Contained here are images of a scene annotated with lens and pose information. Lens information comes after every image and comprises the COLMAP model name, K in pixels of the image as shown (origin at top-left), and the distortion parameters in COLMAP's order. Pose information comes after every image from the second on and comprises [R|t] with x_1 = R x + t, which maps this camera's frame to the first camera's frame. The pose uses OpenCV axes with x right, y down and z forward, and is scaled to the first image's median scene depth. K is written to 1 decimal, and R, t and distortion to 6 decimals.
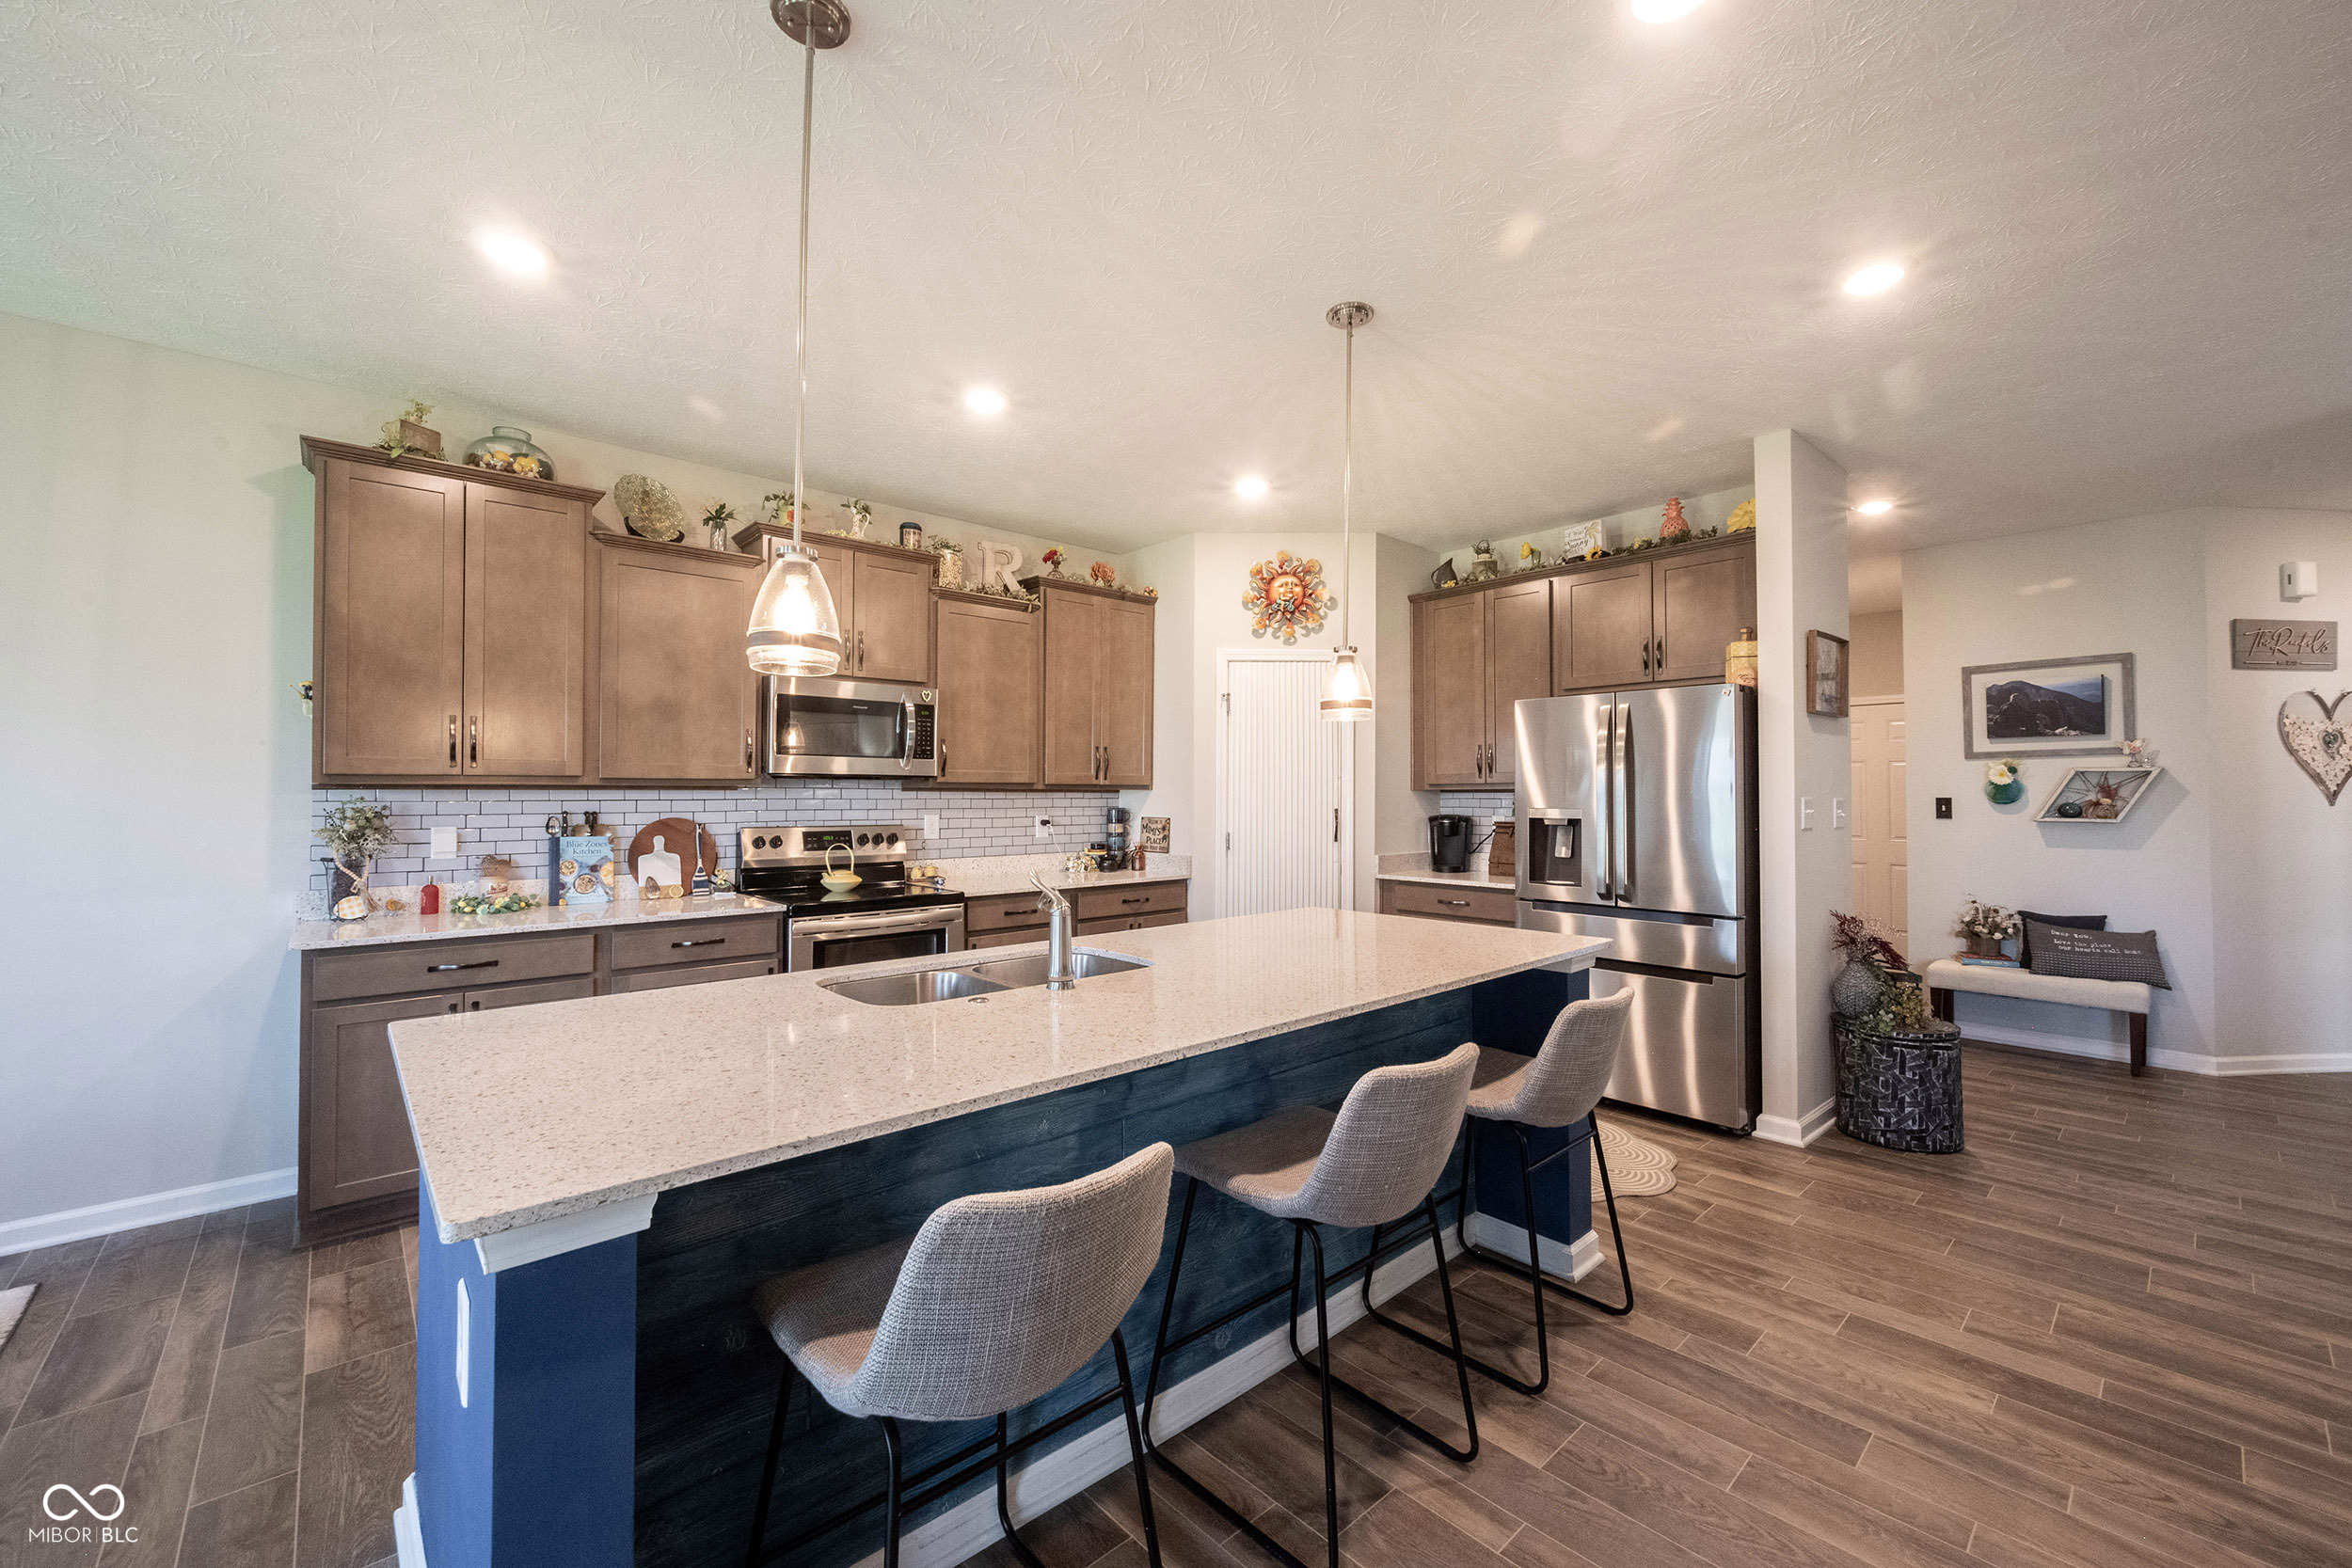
lens RADIAL K [[938.9, 0, 1173.4], [0, 938.9, 777.3], [0, 0, 1]] dist [-0.000128, -0.000063]
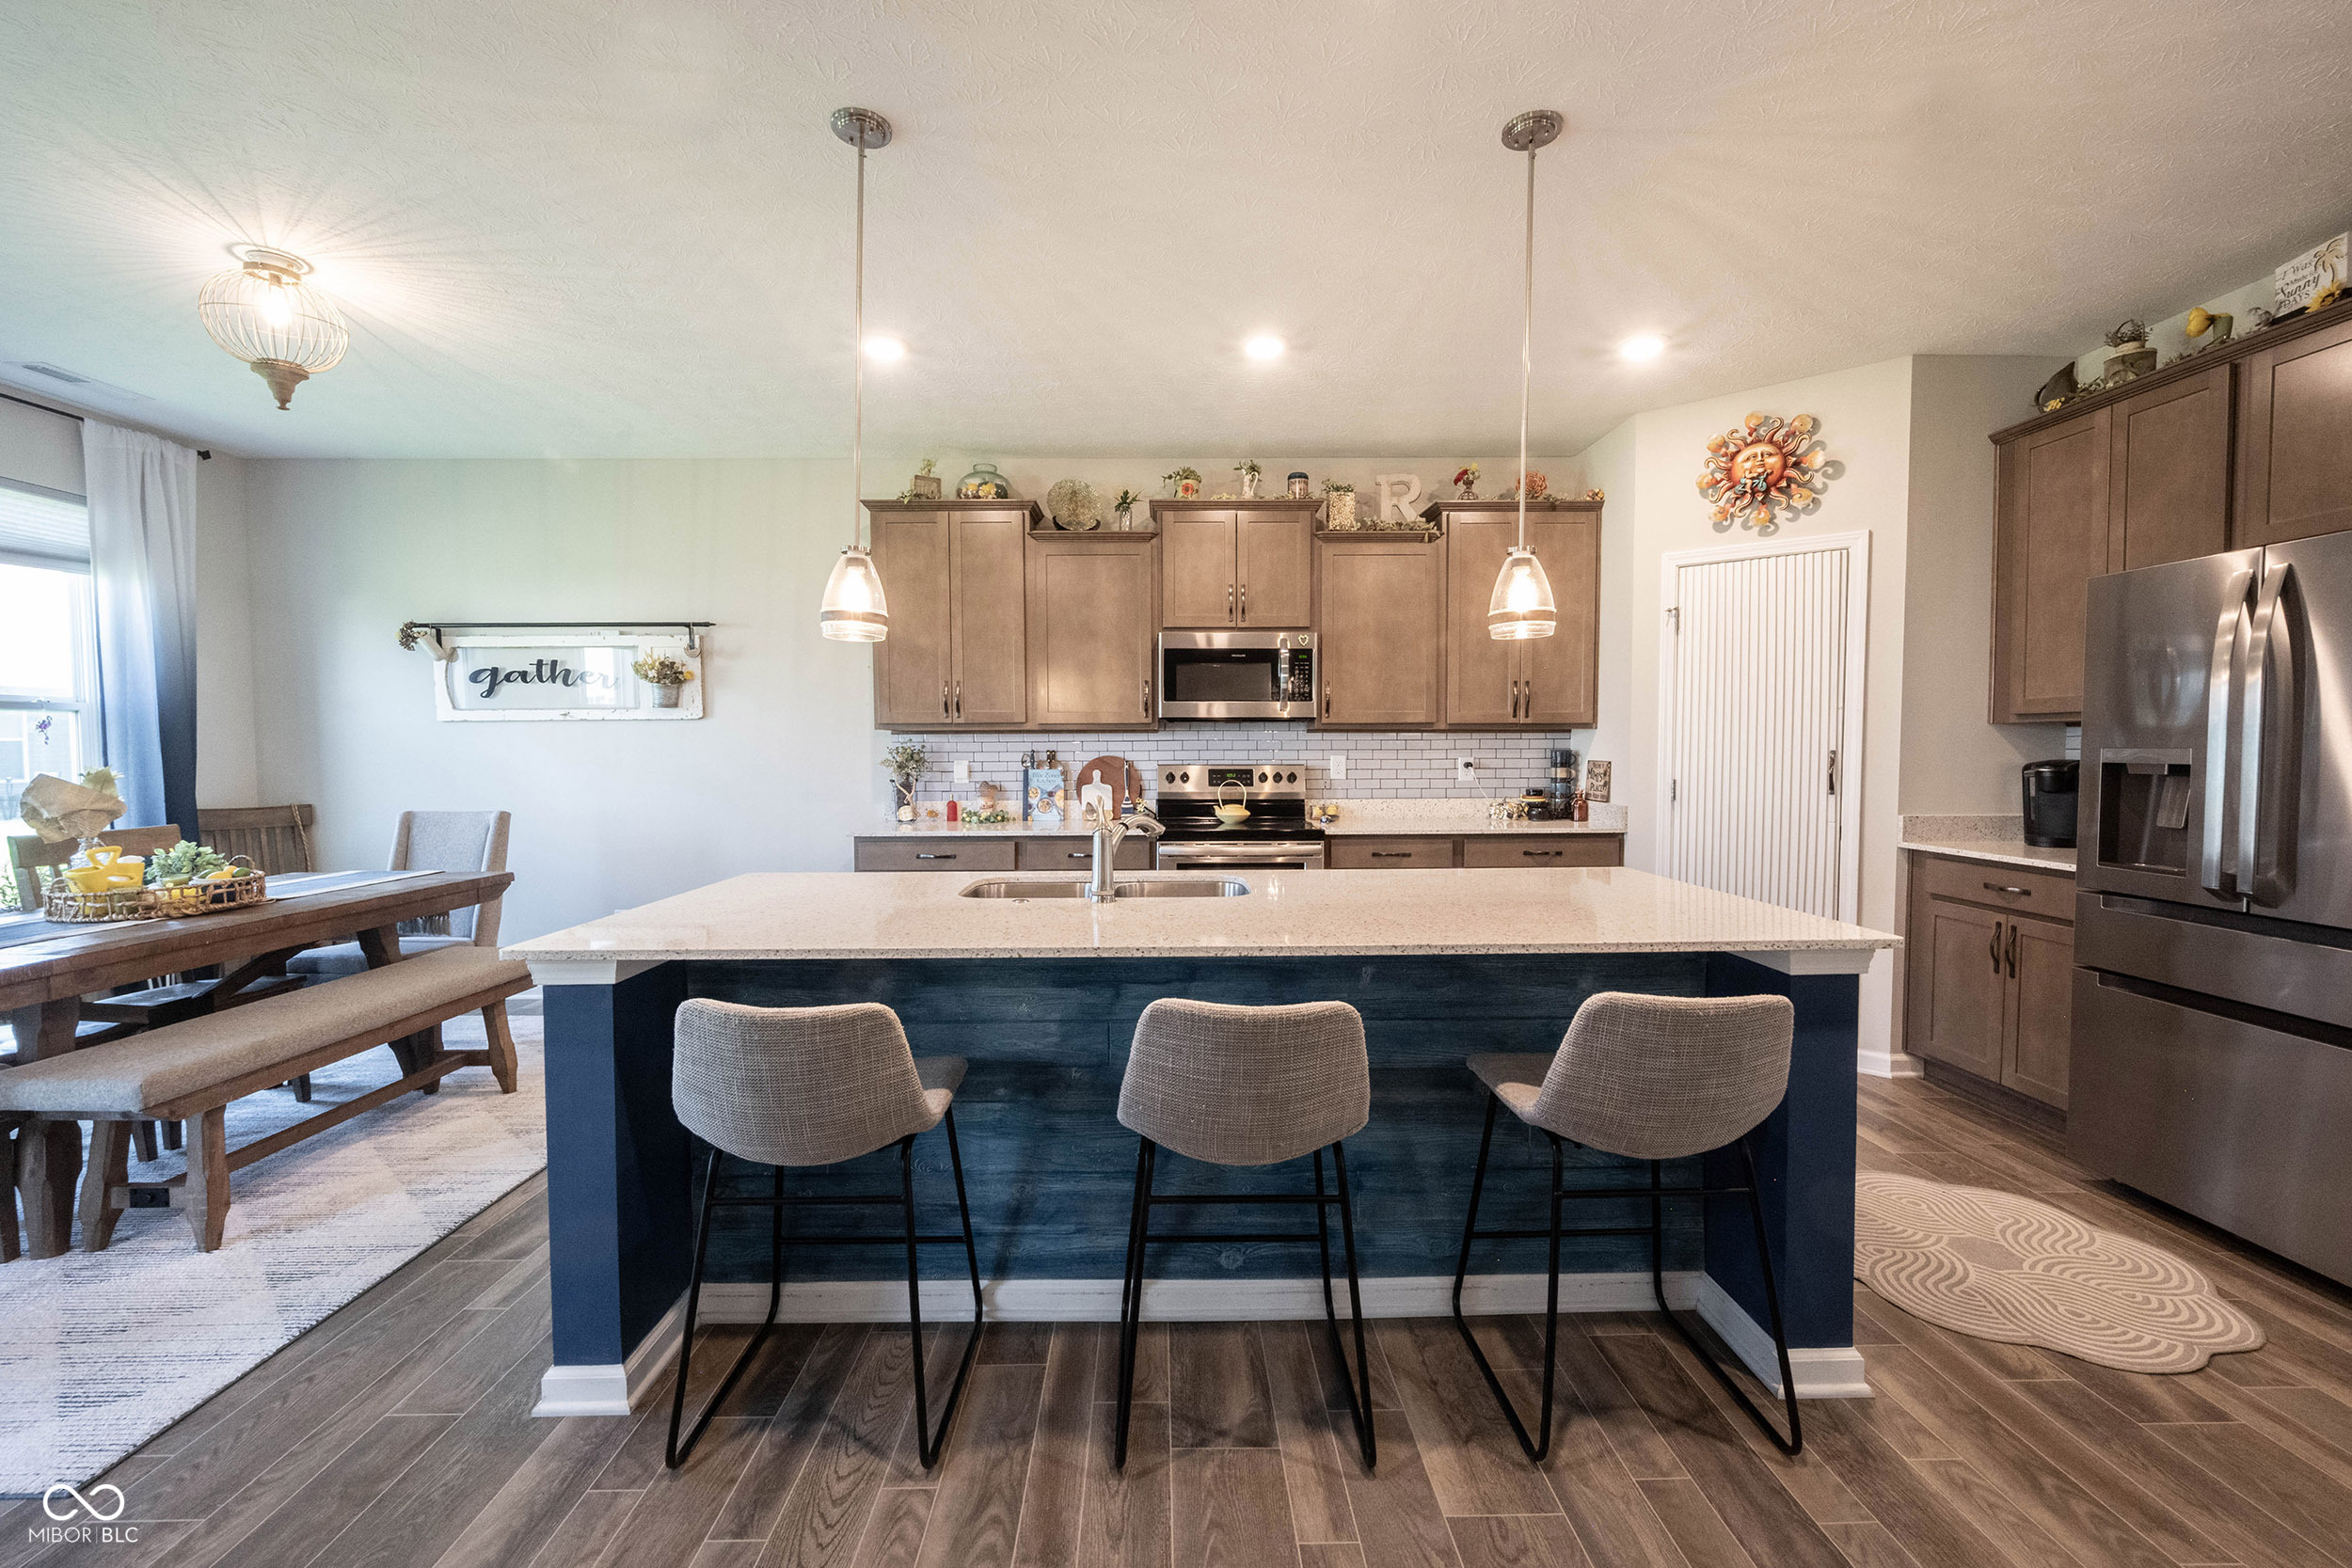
lens RADIAL K [[966.0, 0, 1165.9], [0, 966.0, 781.7], [0, 0, 1]] dist [-0.001175, -0.000361]
pose [[0.749303, 0.021866, -0.661866, 0.333821], [0.017072, 0.998485, 0.052314, 0.011180], [0.662007, -0.050499, 0.747795, 0.094862]]
